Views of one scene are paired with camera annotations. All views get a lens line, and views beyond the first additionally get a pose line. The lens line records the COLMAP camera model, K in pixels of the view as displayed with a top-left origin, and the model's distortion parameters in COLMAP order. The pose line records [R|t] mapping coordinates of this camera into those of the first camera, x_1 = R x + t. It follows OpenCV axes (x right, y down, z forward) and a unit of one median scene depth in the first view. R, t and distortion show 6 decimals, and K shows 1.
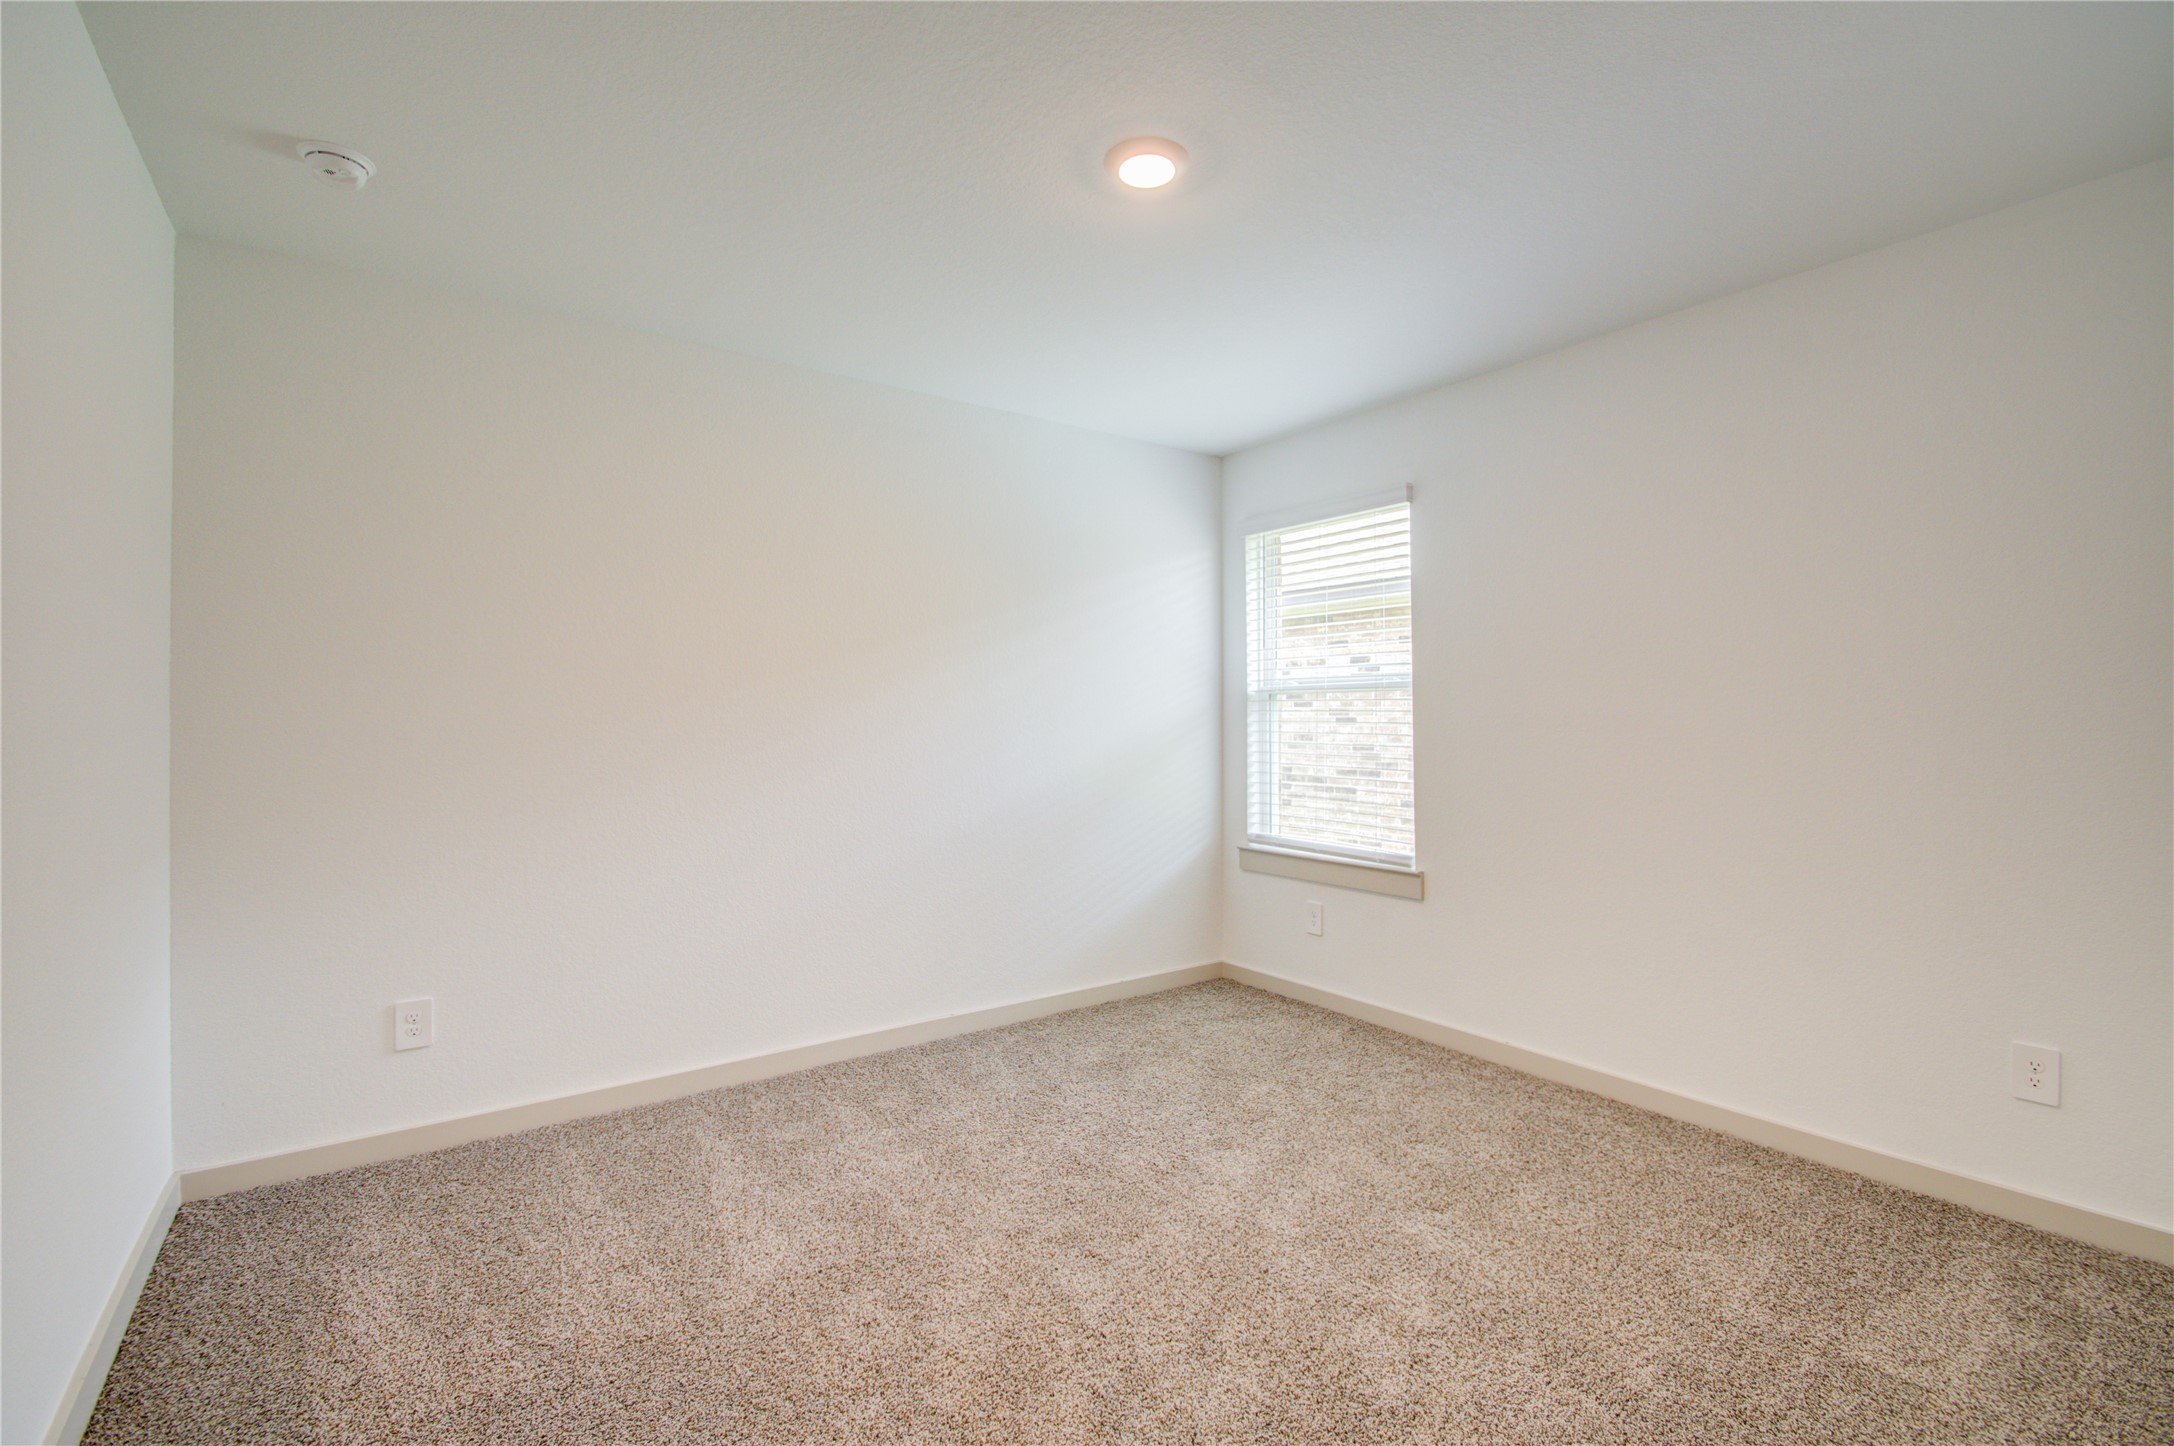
lens RADIAL K [[964.3, 0, 1101.1], [0, 964.3, 732.0], [0, 0, 1]] dist [0.001252, -0.010393]
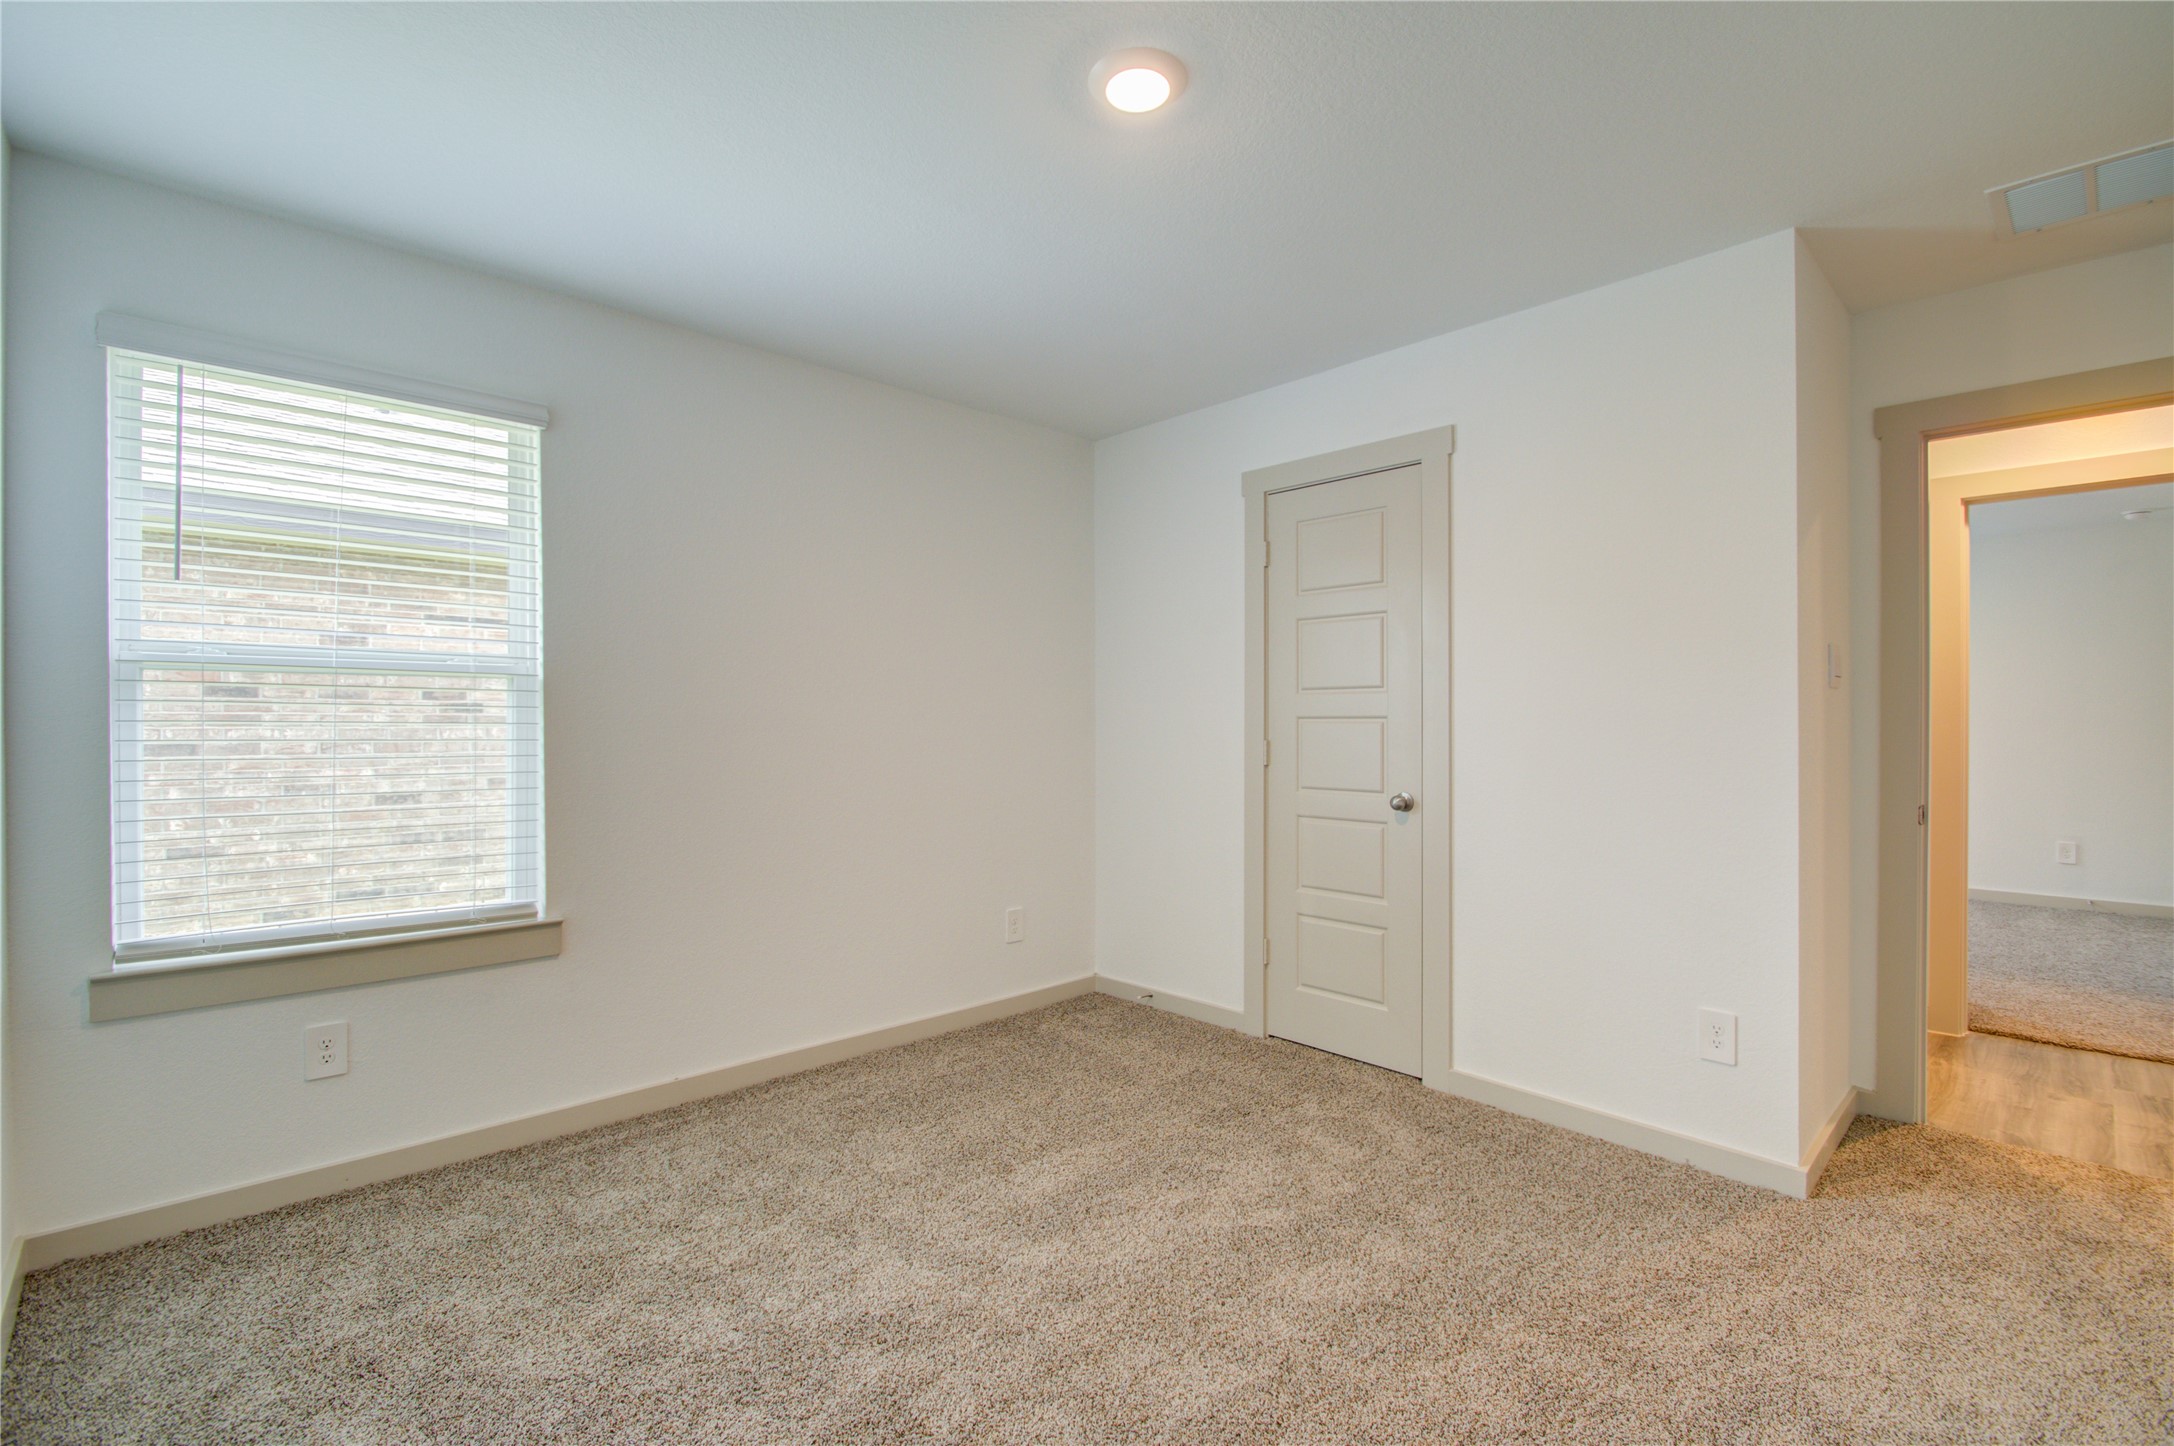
lens RADIAL K [[964.3, 0, 1102.8], [0, 964.3, 733.1], [0, 0, 1]] dist [0.001252, -0.010393]
pose [[-0.143356, -0.010136, 0.989619, -0.481073], [0.009557, 0.999887, 0.011625, -0.006520], [-0.989625, 0.011124, -0.143243, 0.674238]]
